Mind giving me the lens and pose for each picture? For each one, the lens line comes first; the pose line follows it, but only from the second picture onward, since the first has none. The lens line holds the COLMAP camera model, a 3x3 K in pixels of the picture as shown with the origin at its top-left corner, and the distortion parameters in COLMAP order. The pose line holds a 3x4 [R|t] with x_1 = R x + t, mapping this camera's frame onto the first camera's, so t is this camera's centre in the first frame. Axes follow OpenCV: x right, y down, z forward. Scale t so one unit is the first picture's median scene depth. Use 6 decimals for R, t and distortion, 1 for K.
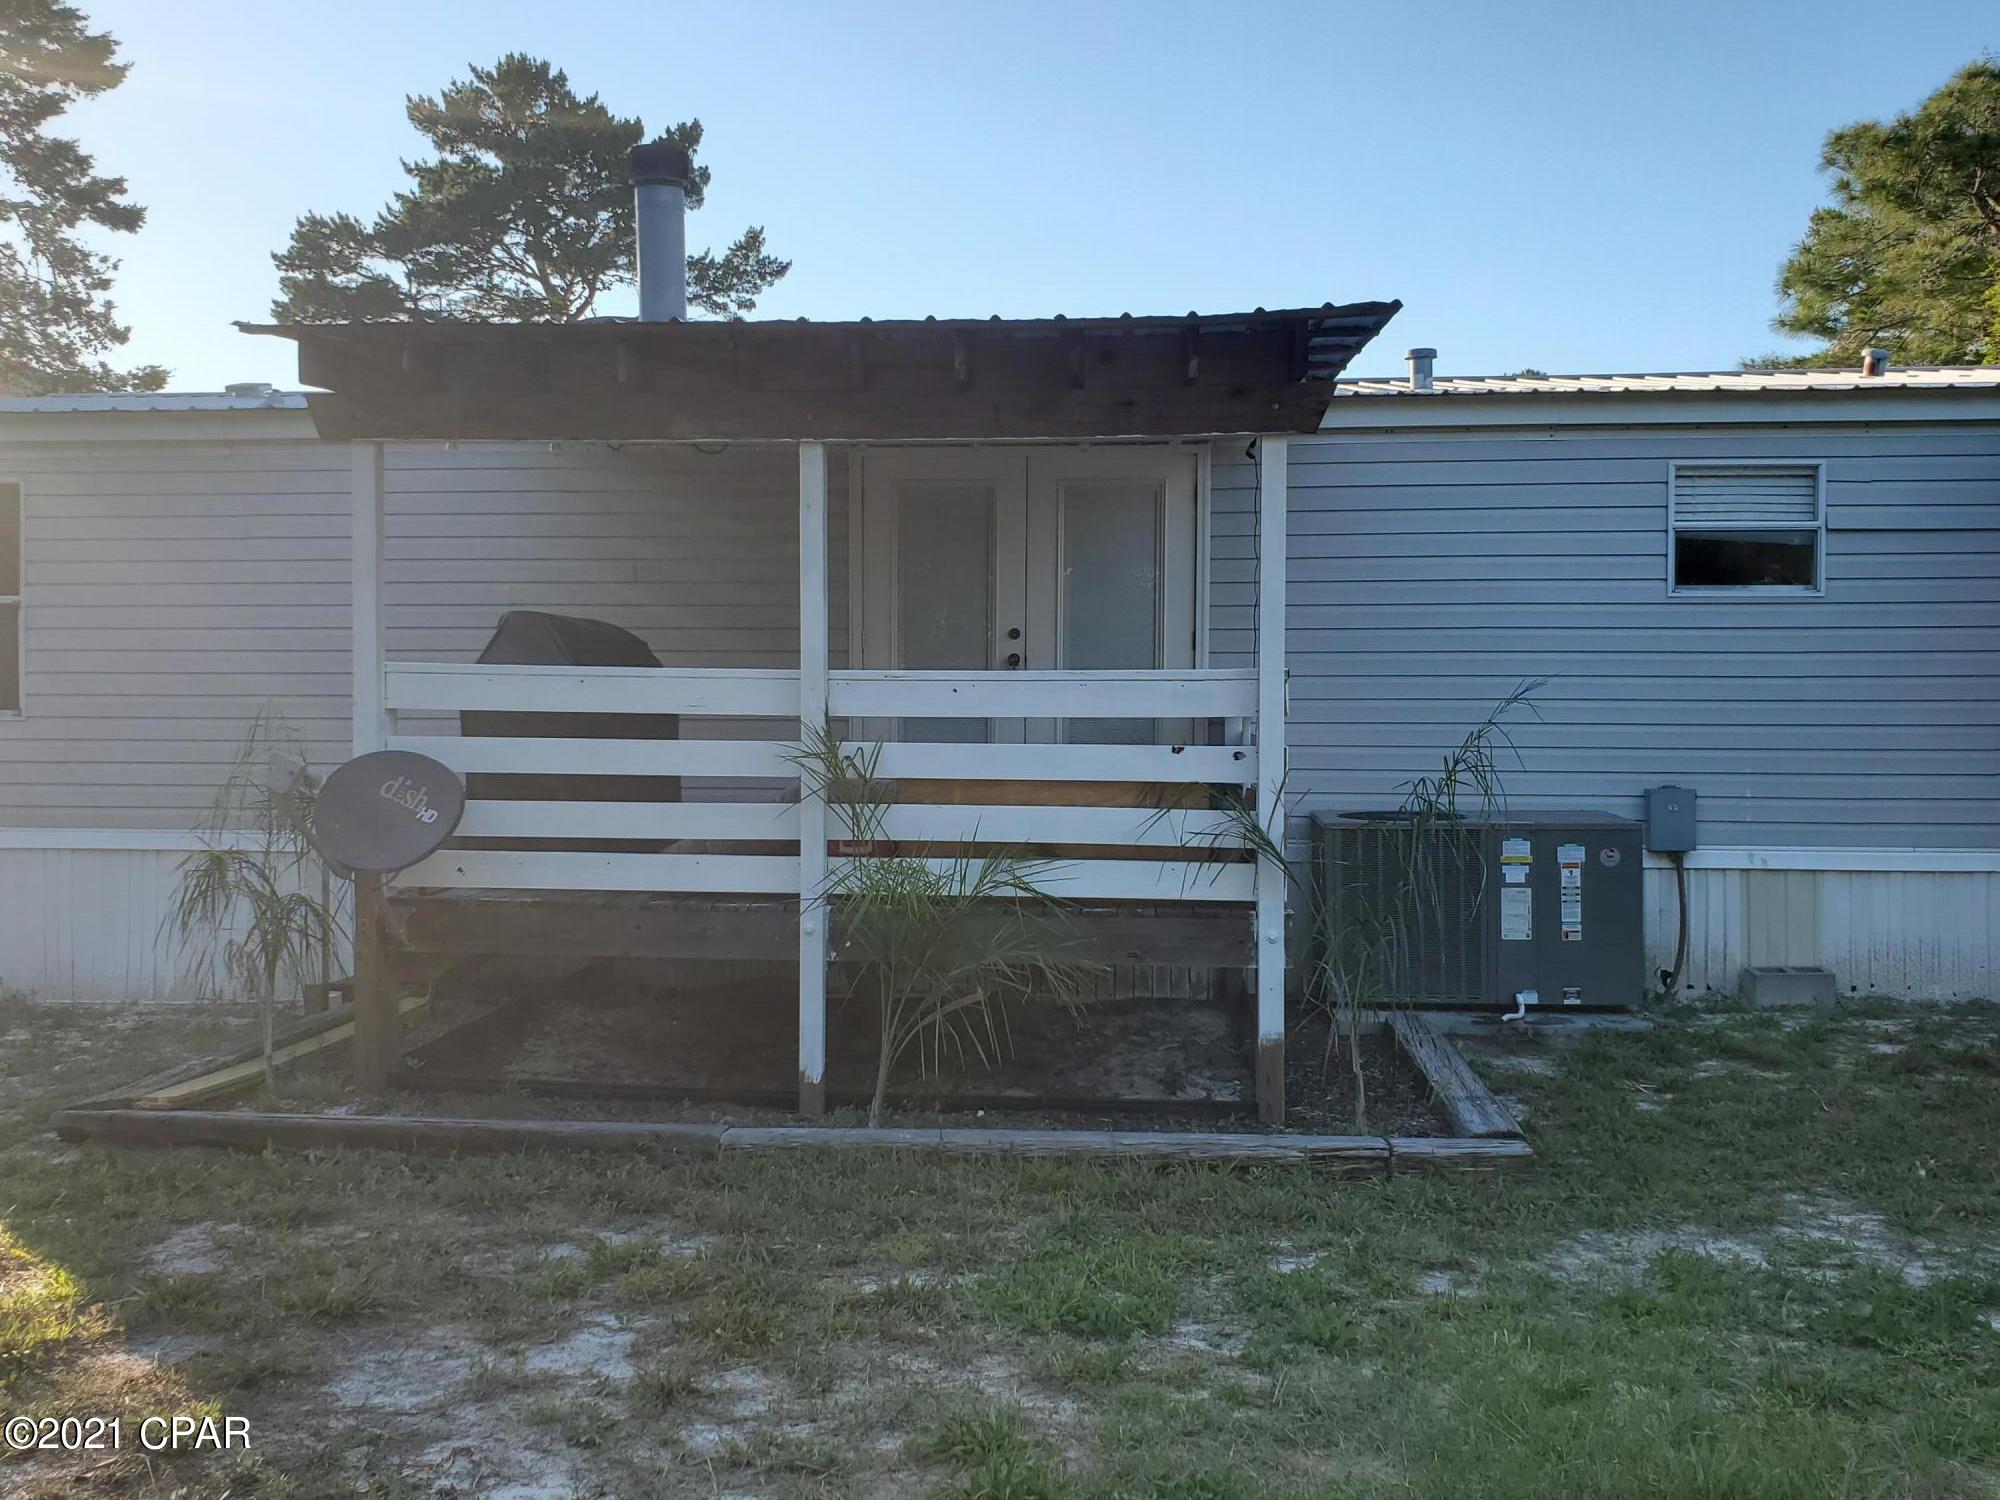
lens RADIAL K [[1837.7, 0, 984.0], [0, 1837.7, 742.8], [0, 0, 1]] dist [0.002537, -0.011614]
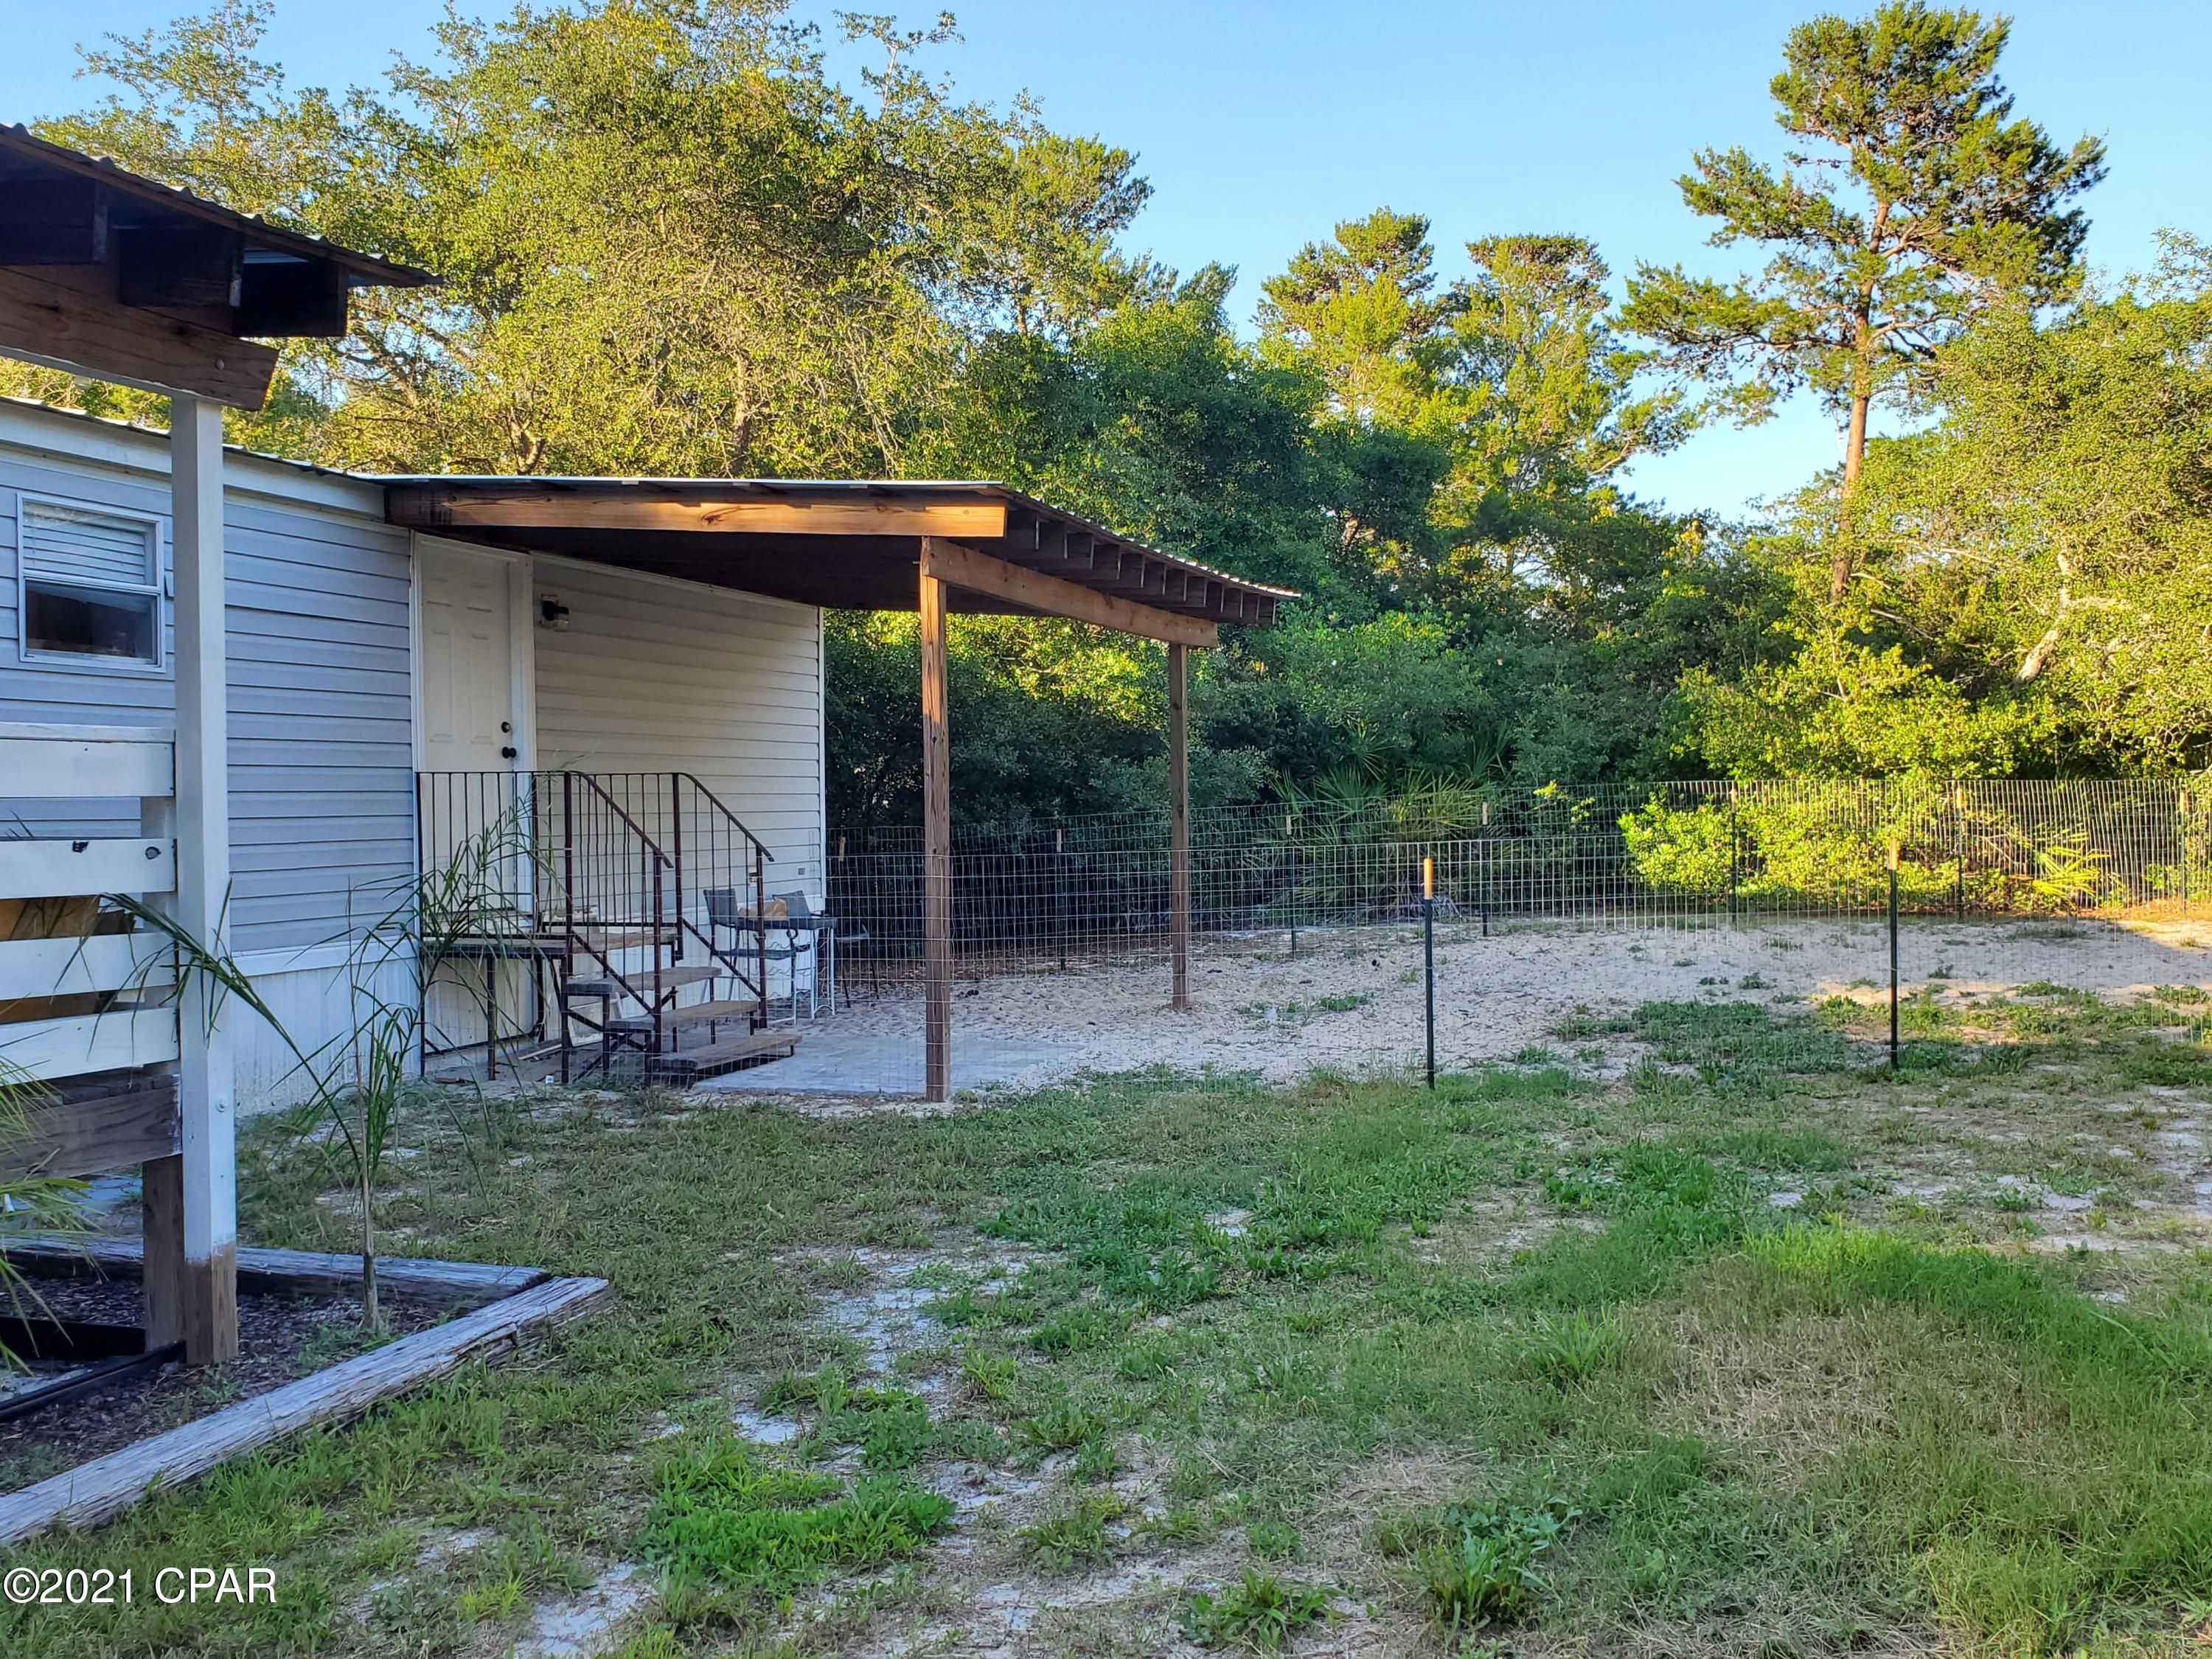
lens RADIAL K [[2032.5, 0, 1088.3], [0, 2032.5, 821.6], [0, 0, 1]] dist [0.002537, -0.011614]
pose [[0.252002, -0.011982, 0.967653, -0.364972], [0.038805, 0.999244, 0.002267, 0.005854], [-0.966948, 0.036979, 0.252276, 0.329109]]
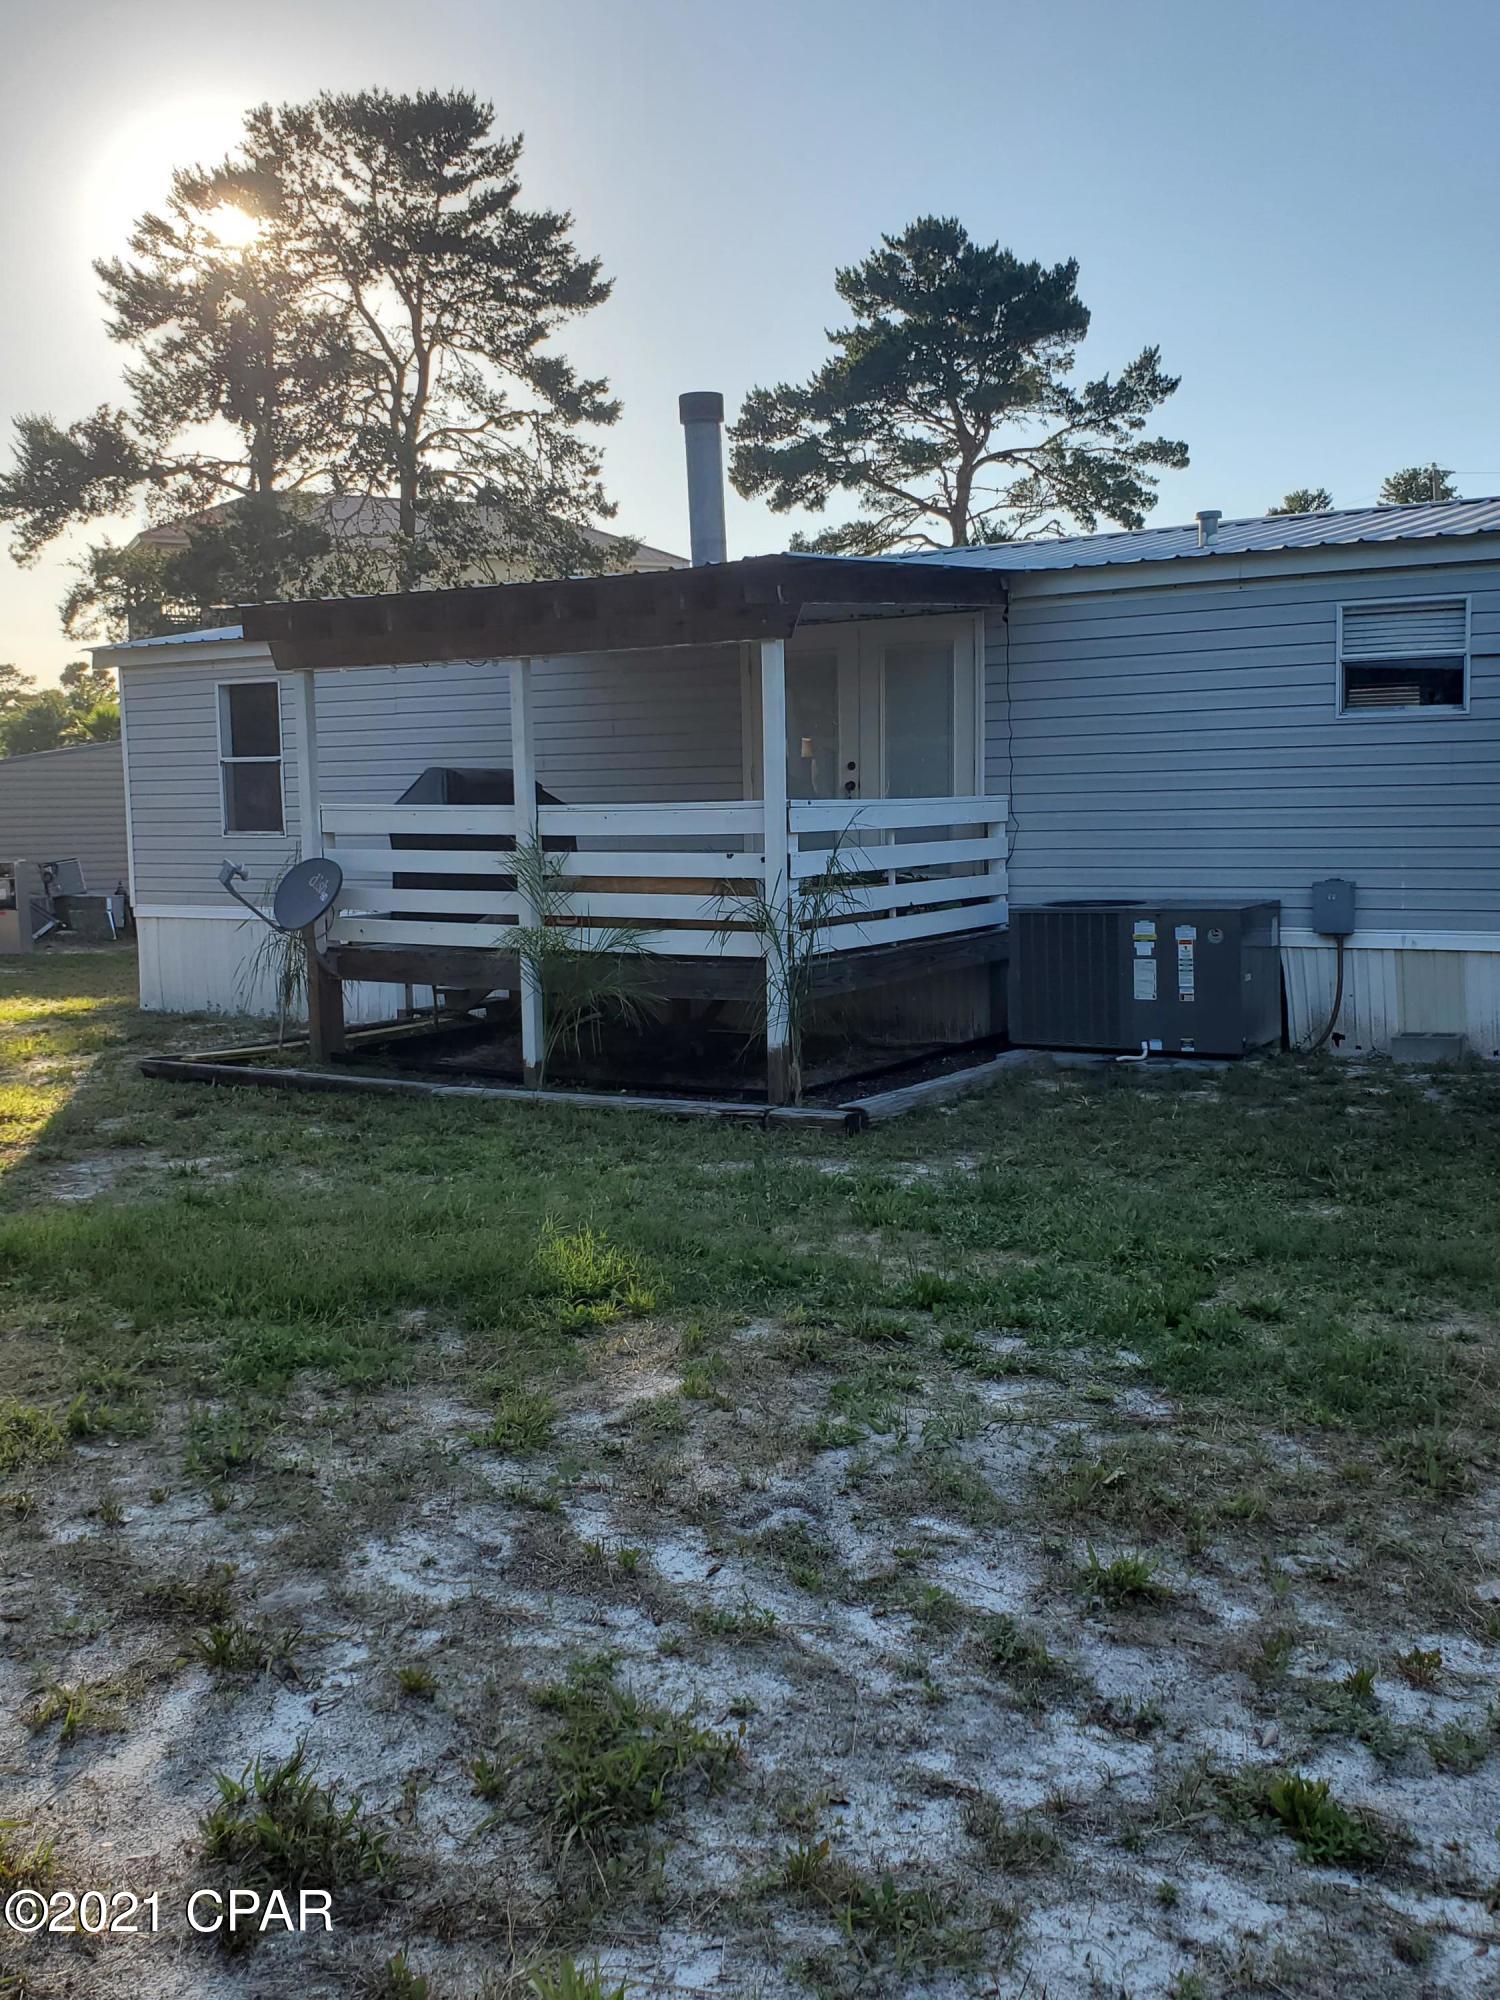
lens RADIAL K [[1837.7, 0, 799.4], [0, 1837.7, 1004.8], [0, 0, 1]] dist [0.002537, -0.011614]
pose [[0.902094, 0.027780, -0.430645, 0.573305], [0.011872, 0.995950, 0.089116, -0.005541], [0.431377, -0.085504, 0.898111, -0.230541]]
